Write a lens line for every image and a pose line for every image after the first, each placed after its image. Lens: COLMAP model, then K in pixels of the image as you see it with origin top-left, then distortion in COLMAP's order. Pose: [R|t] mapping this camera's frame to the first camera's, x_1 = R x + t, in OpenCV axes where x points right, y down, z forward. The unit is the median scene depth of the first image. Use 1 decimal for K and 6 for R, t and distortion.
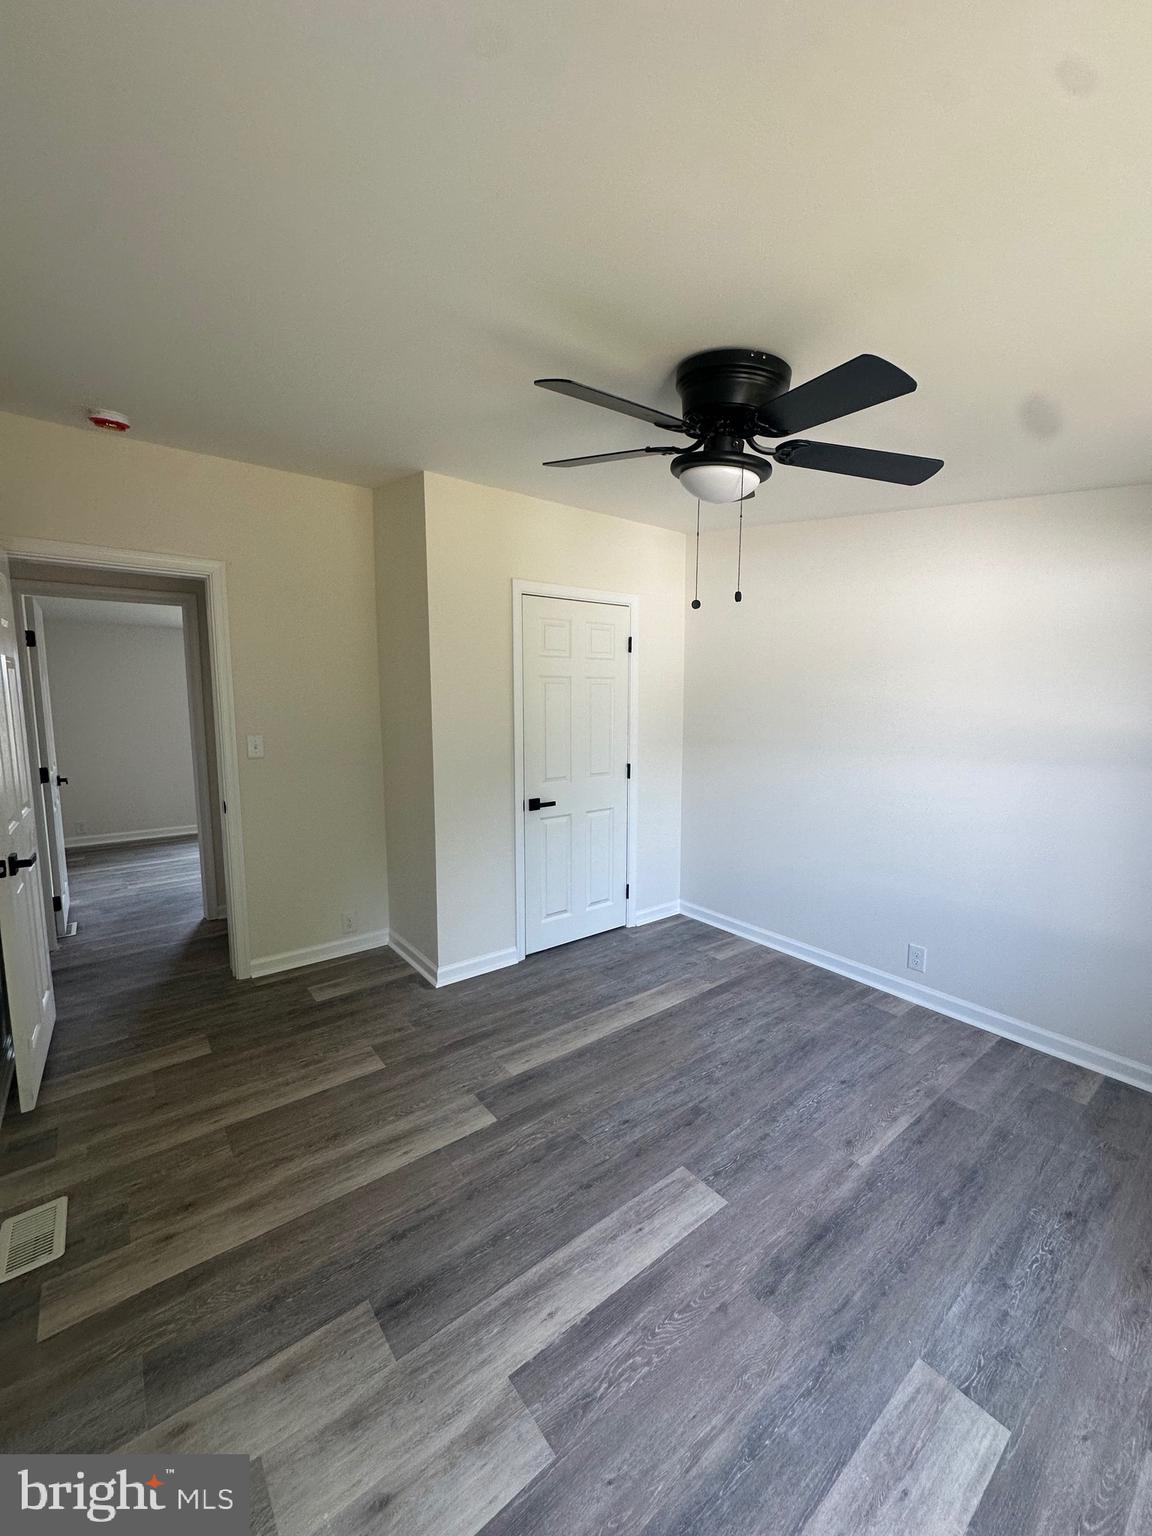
lens RADIAL K [[613.3, 0, 576.0], [0, 613.3, 768.0], [0, 0, 1]] dist [-0.002813, -0.000068]
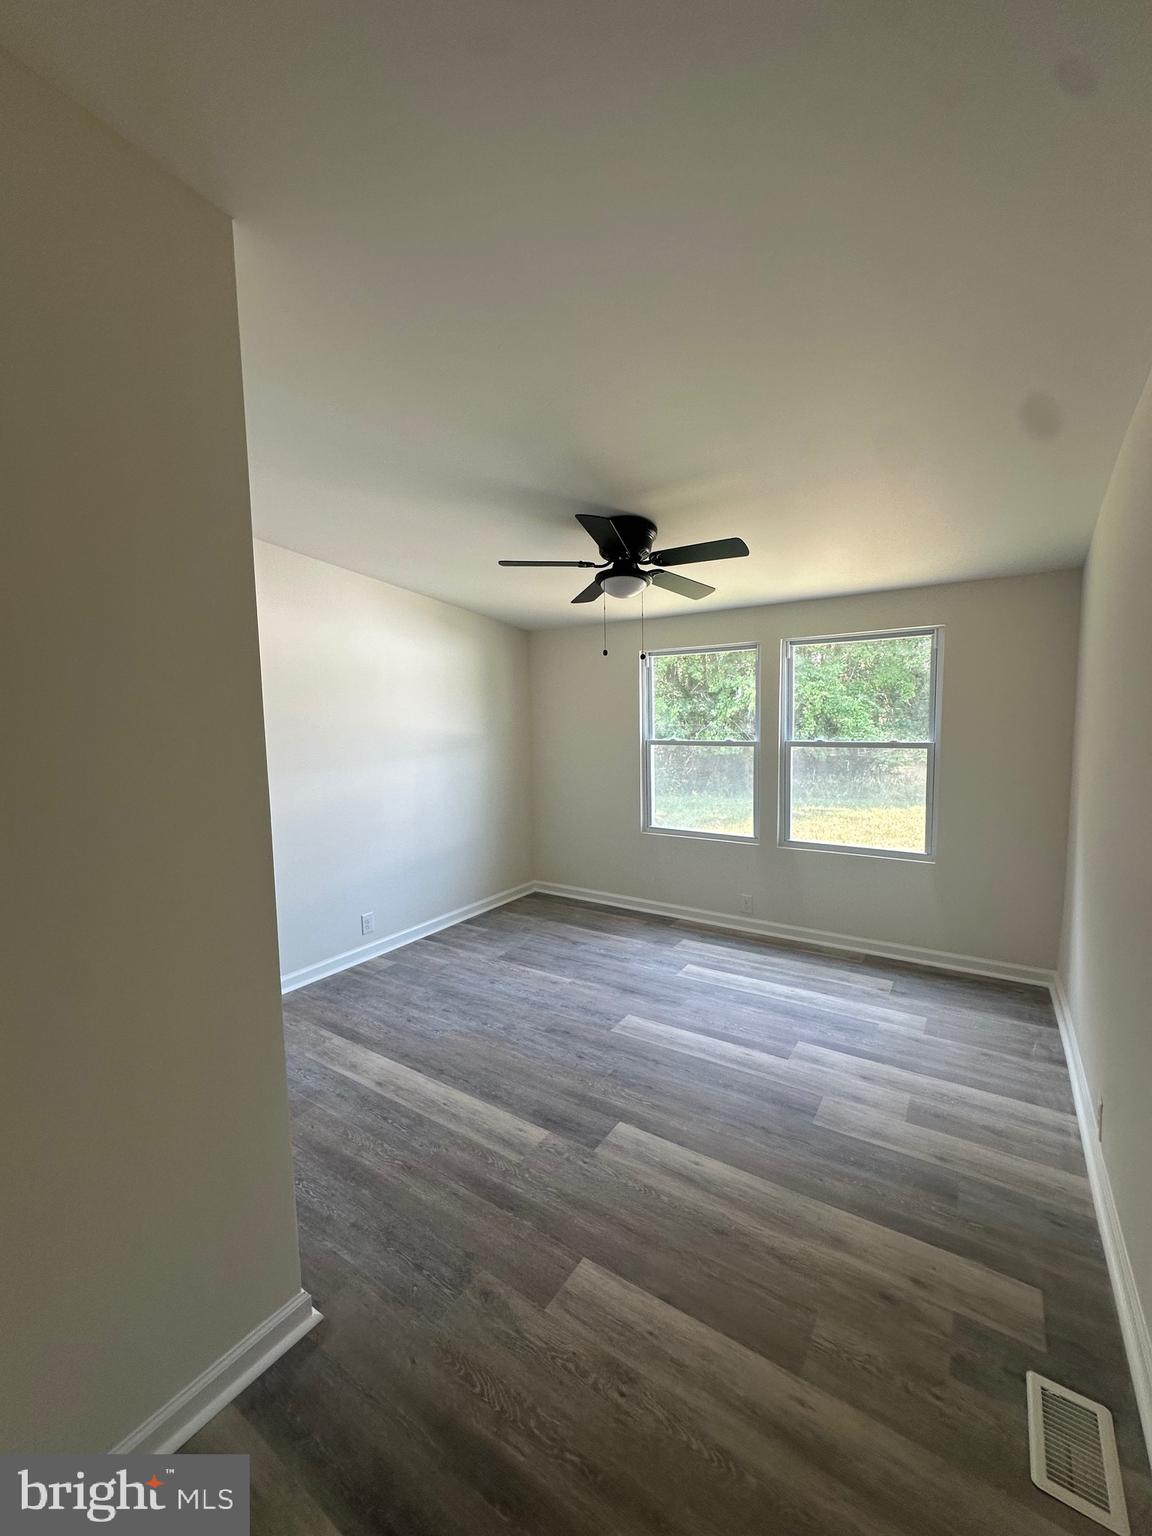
lens RADIAL K [[613.3, 0, 576.0], [0, 613.3, 768.0], [0, 0, 1]] dist [-0.002813, -0.000068]
pose [[-0.310672, -0.086474, 0.946576, -1.017380], [0.132413, 0.982206, 0.133188, -0.155967], [-0.941249, 0.166717, -0.293693, 1.255759]]
